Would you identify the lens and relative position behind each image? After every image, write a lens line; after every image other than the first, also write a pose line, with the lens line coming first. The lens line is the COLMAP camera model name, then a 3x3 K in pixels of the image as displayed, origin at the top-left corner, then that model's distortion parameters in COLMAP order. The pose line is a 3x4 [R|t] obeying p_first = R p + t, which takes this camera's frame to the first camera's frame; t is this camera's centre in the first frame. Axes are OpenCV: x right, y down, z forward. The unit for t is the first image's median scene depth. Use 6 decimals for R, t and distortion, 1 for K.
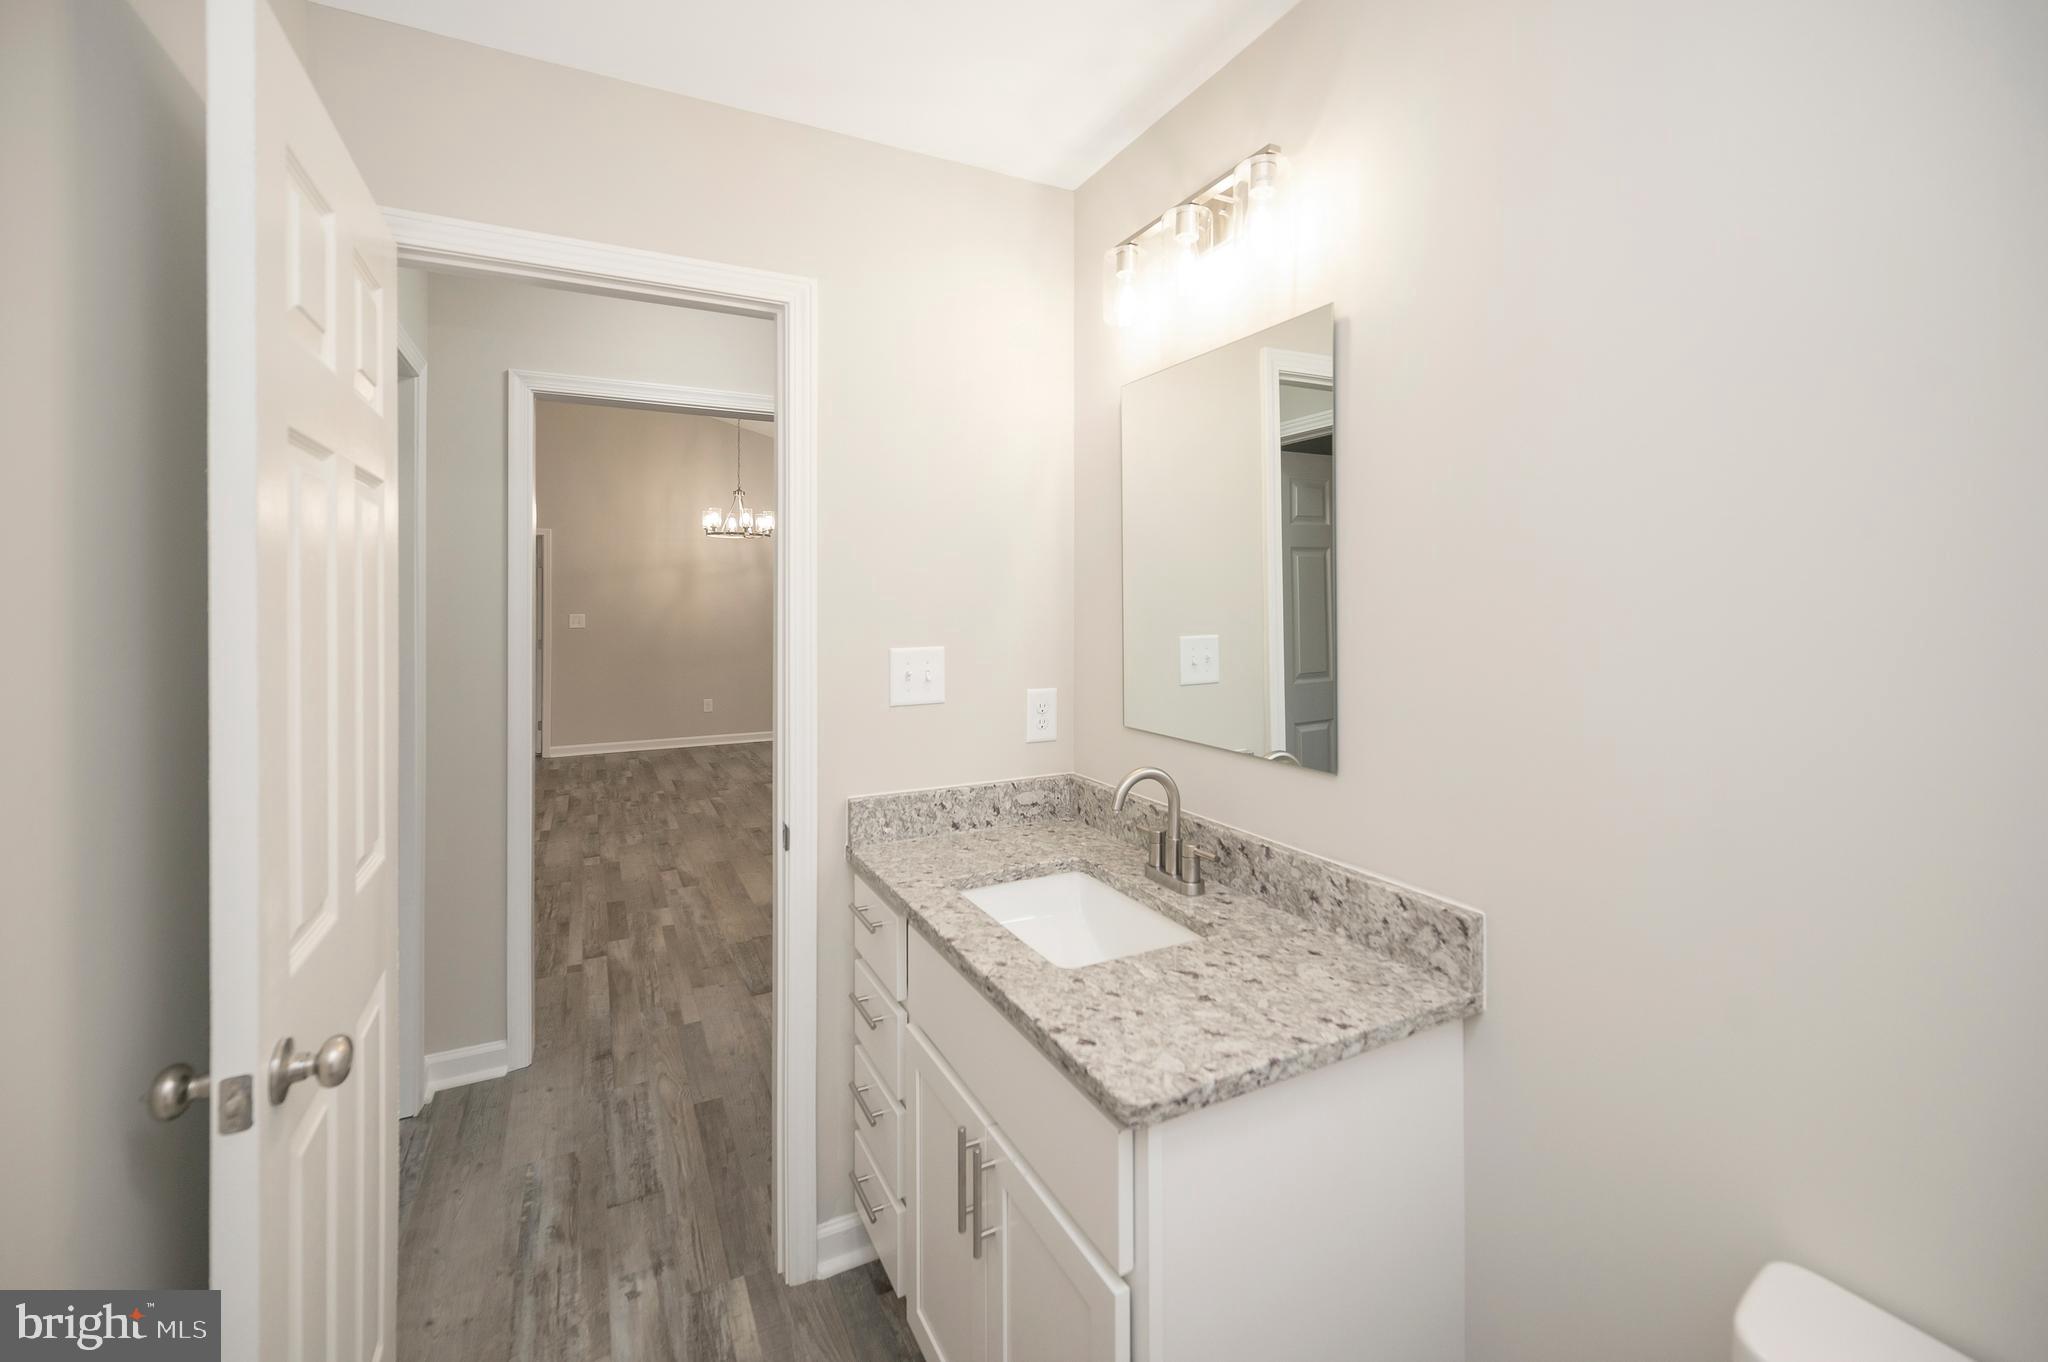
lens RADIAL K [[848.9, 0, 1024.0], [0, 848.9, 681.0], [0, 0, 1]] dist [0.000337, 0.000022]
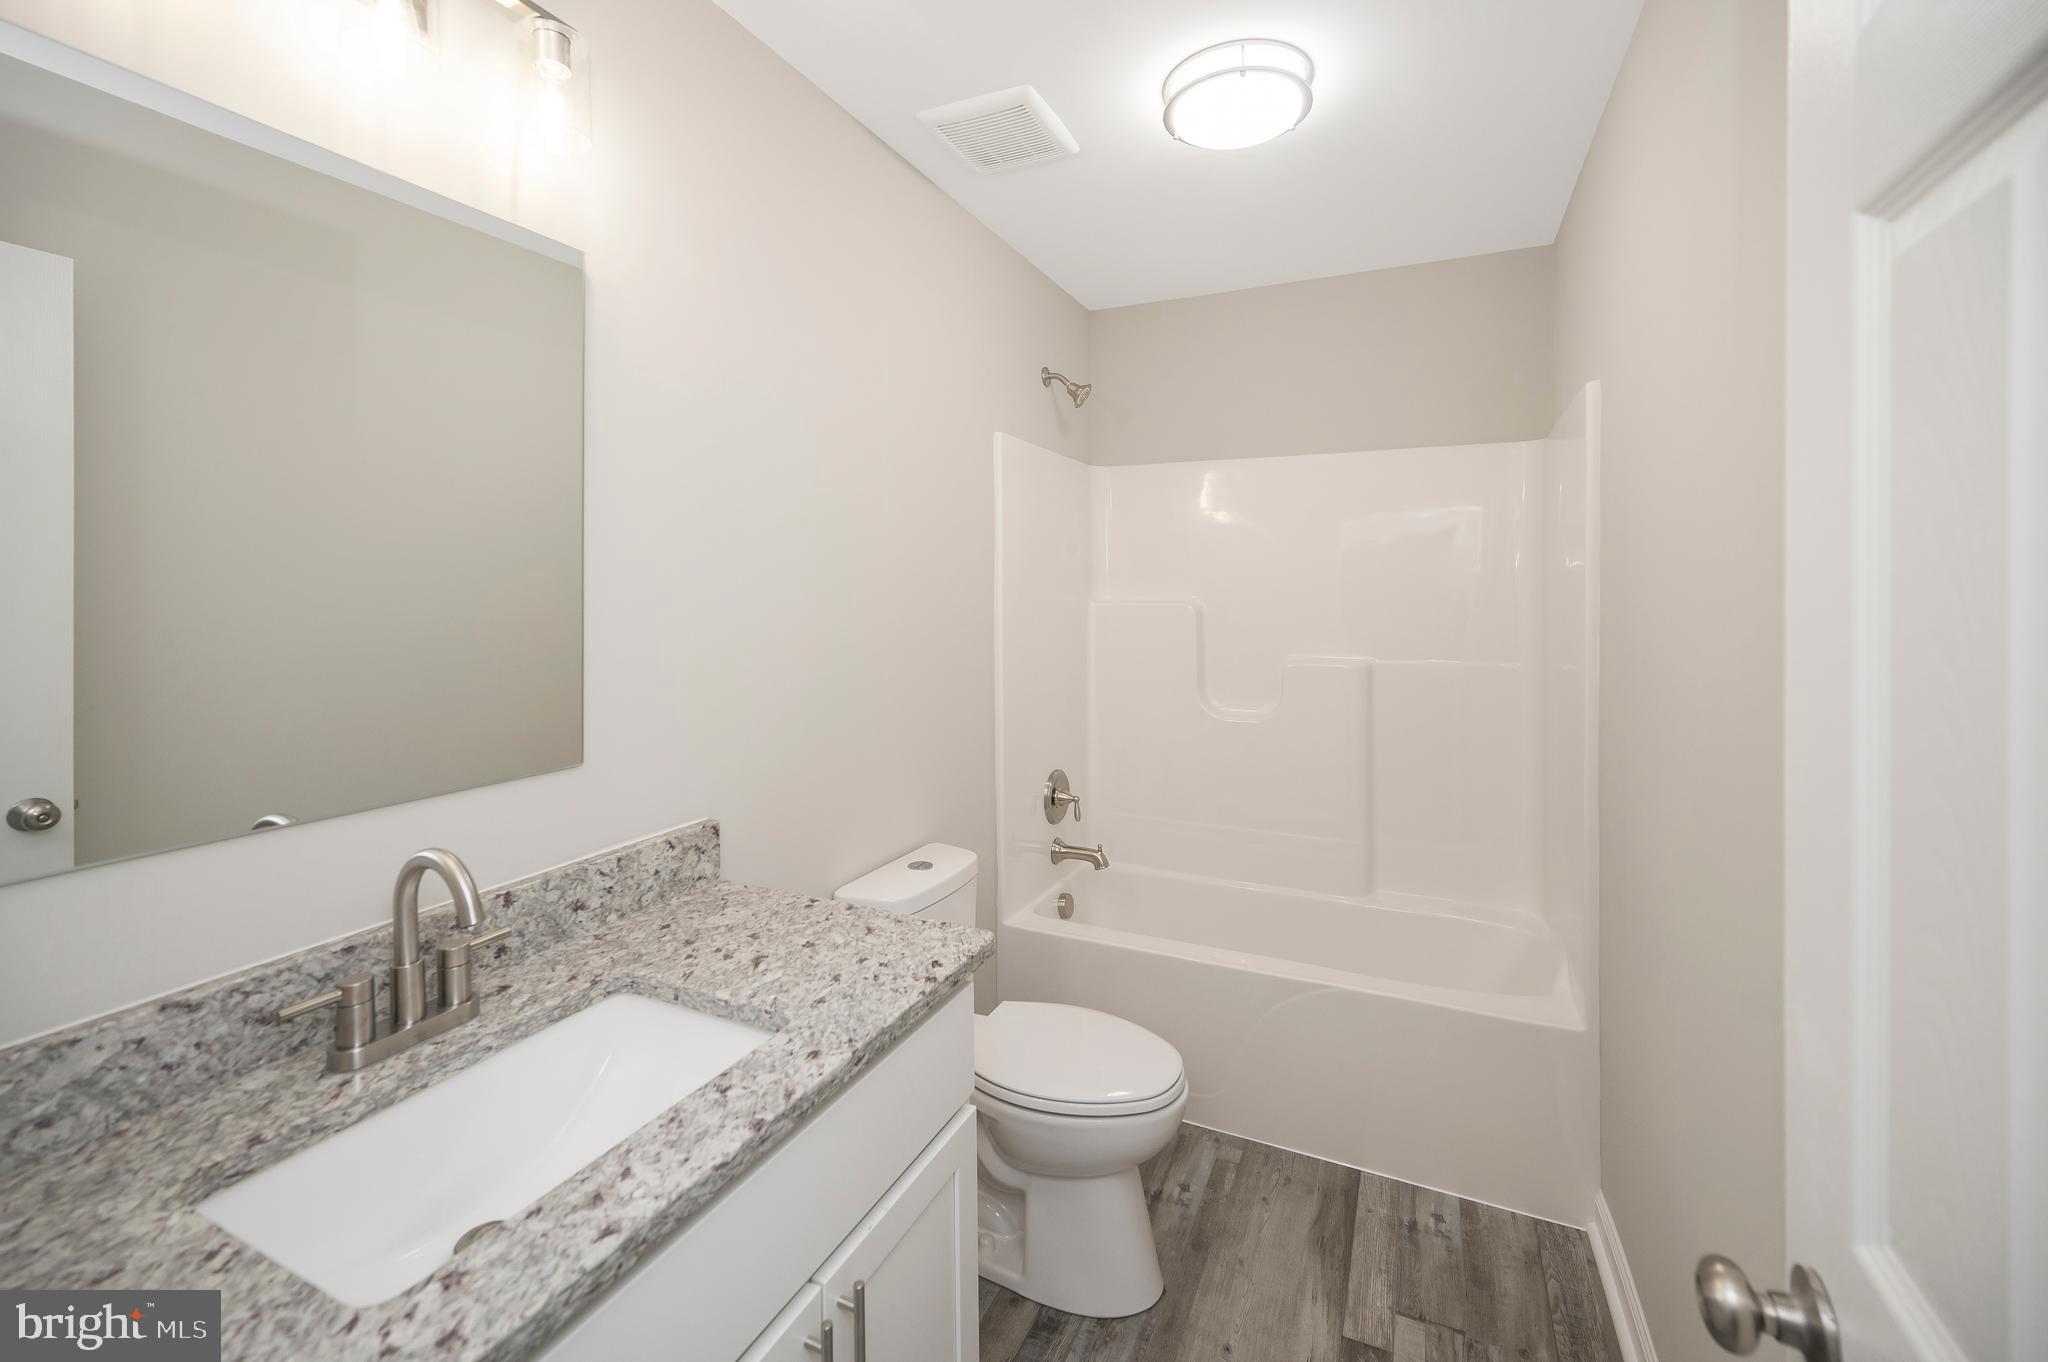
lens RADIAL K [[848.9, 0, 1024.0], [0, 848.9, 681.0], [0, 0, 1]] dist [0.000337, 0.000022]
pose [[-0.609593, -0.082330, 0.788428, -0.691340], [0.077587, 0.983620, 0.162701, -0.097693], [-0.788908, 0.160353, -0.593220, 1.220754]]
